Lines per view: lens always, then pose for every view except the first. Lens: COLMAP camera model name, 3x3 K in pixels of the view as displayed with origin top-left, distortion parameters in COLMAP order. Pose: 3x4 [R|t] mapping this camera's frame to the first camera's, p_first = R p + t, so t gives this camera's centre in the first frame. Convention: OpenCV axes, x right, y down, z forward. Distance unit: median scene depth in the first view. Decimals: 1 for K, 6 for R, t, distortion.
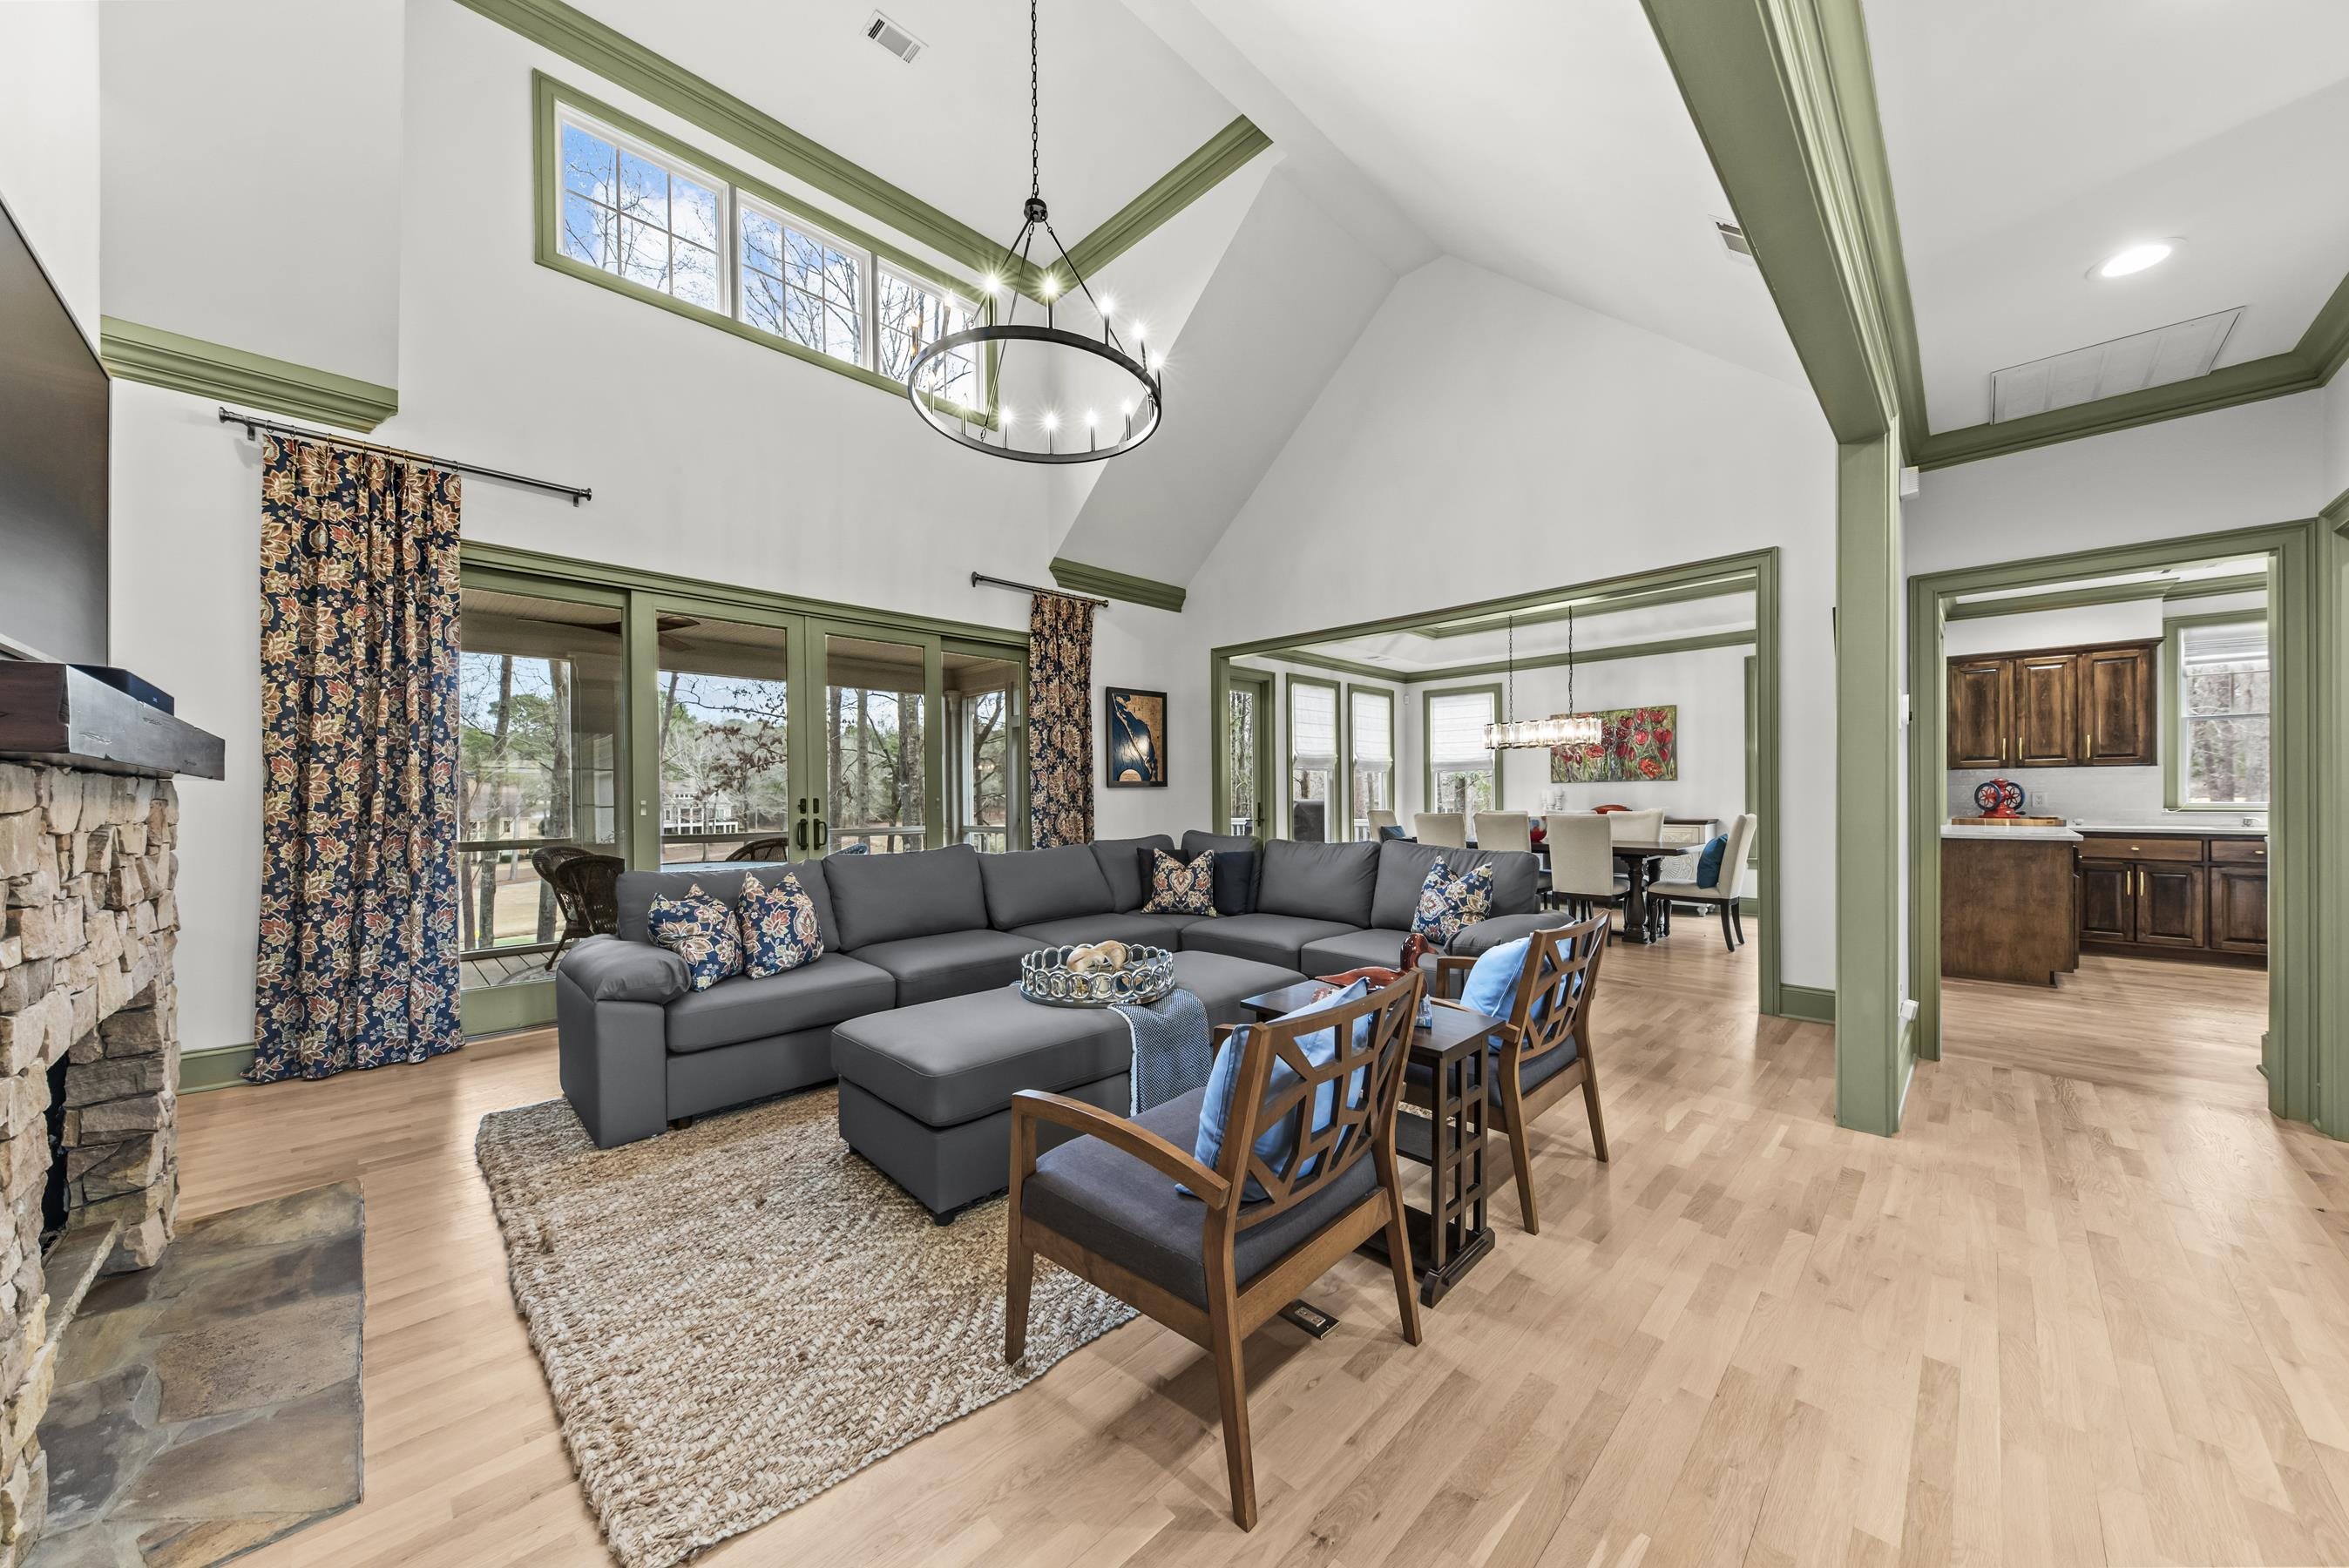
lens RADIAL K [[815.9, 0, 1189.2], [0, 815.9, 793.4], [0, 0, 1]] dist [0.001552, 0.000028]
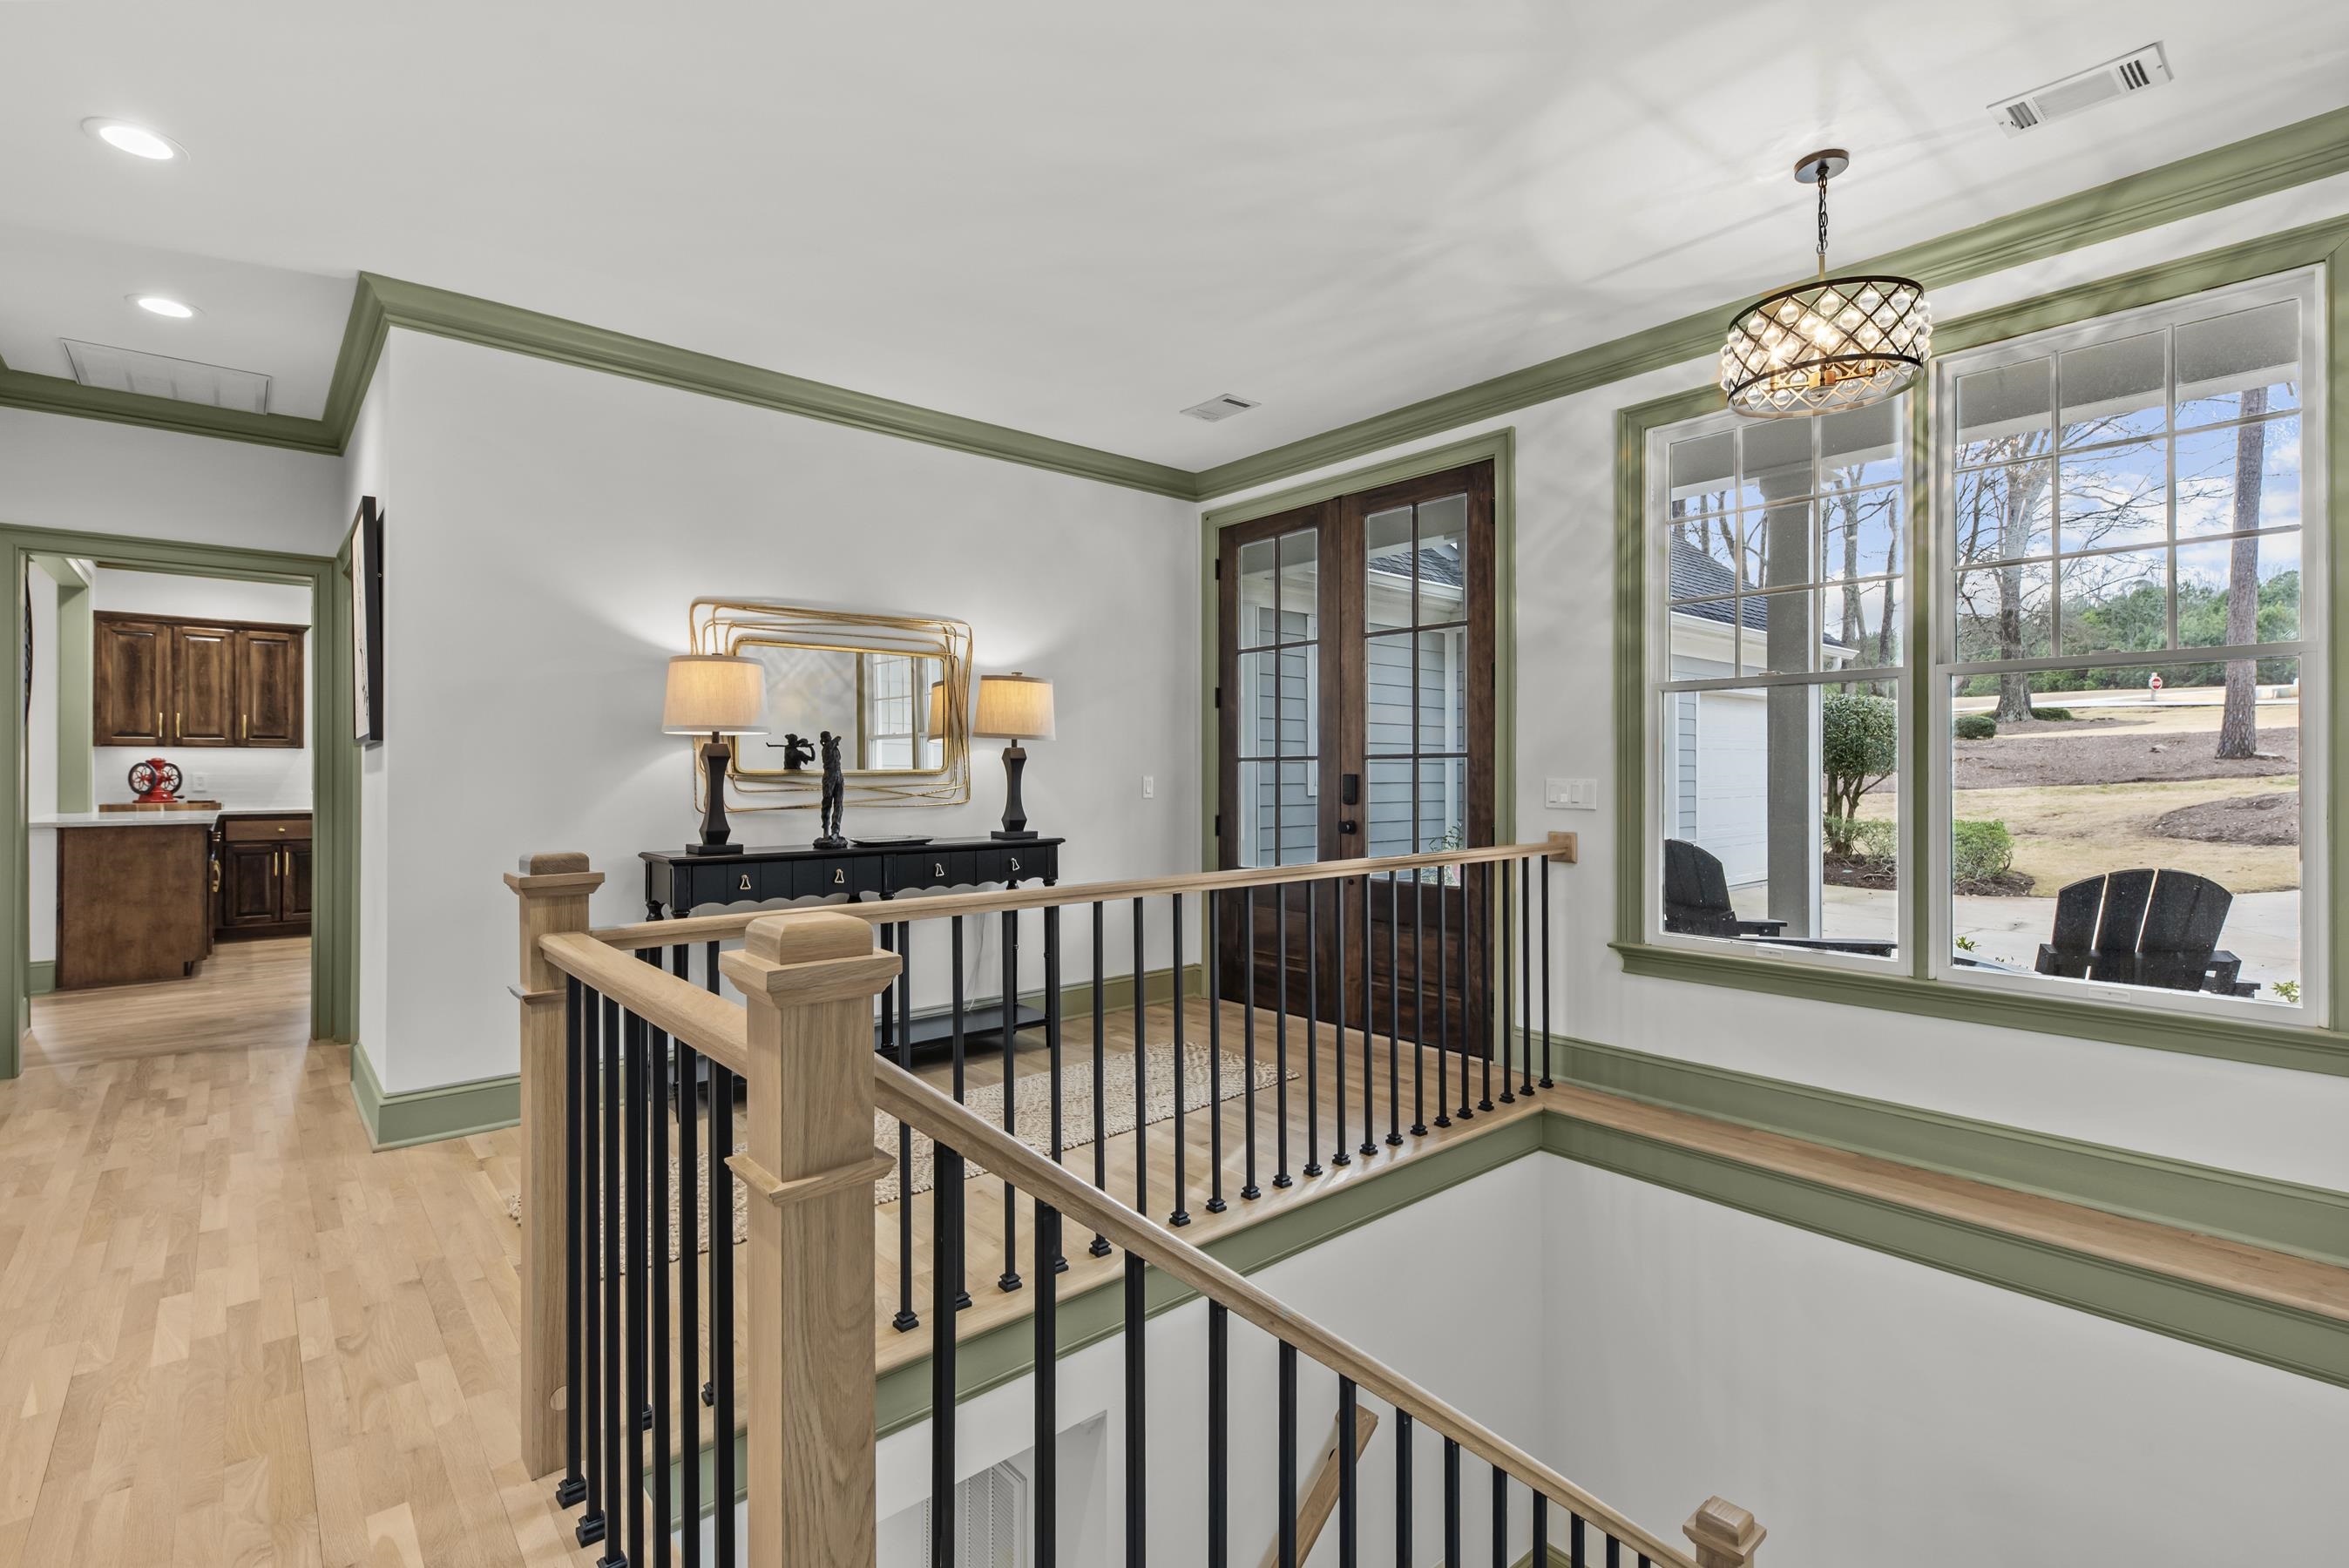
lens RADIAL K [[1073.4, 0, 1165.2], [0, 1073.4, 773.9], [0, 0, 1]] dist [0.028095, -0.013720]
pose [[0.088351, 0.004495, 0.996079, -0.089797], [-0.003606, 0.999985, -0.004193, -0.000041], [-0.996083, -0.003221, 0.088365, -0.207092]]
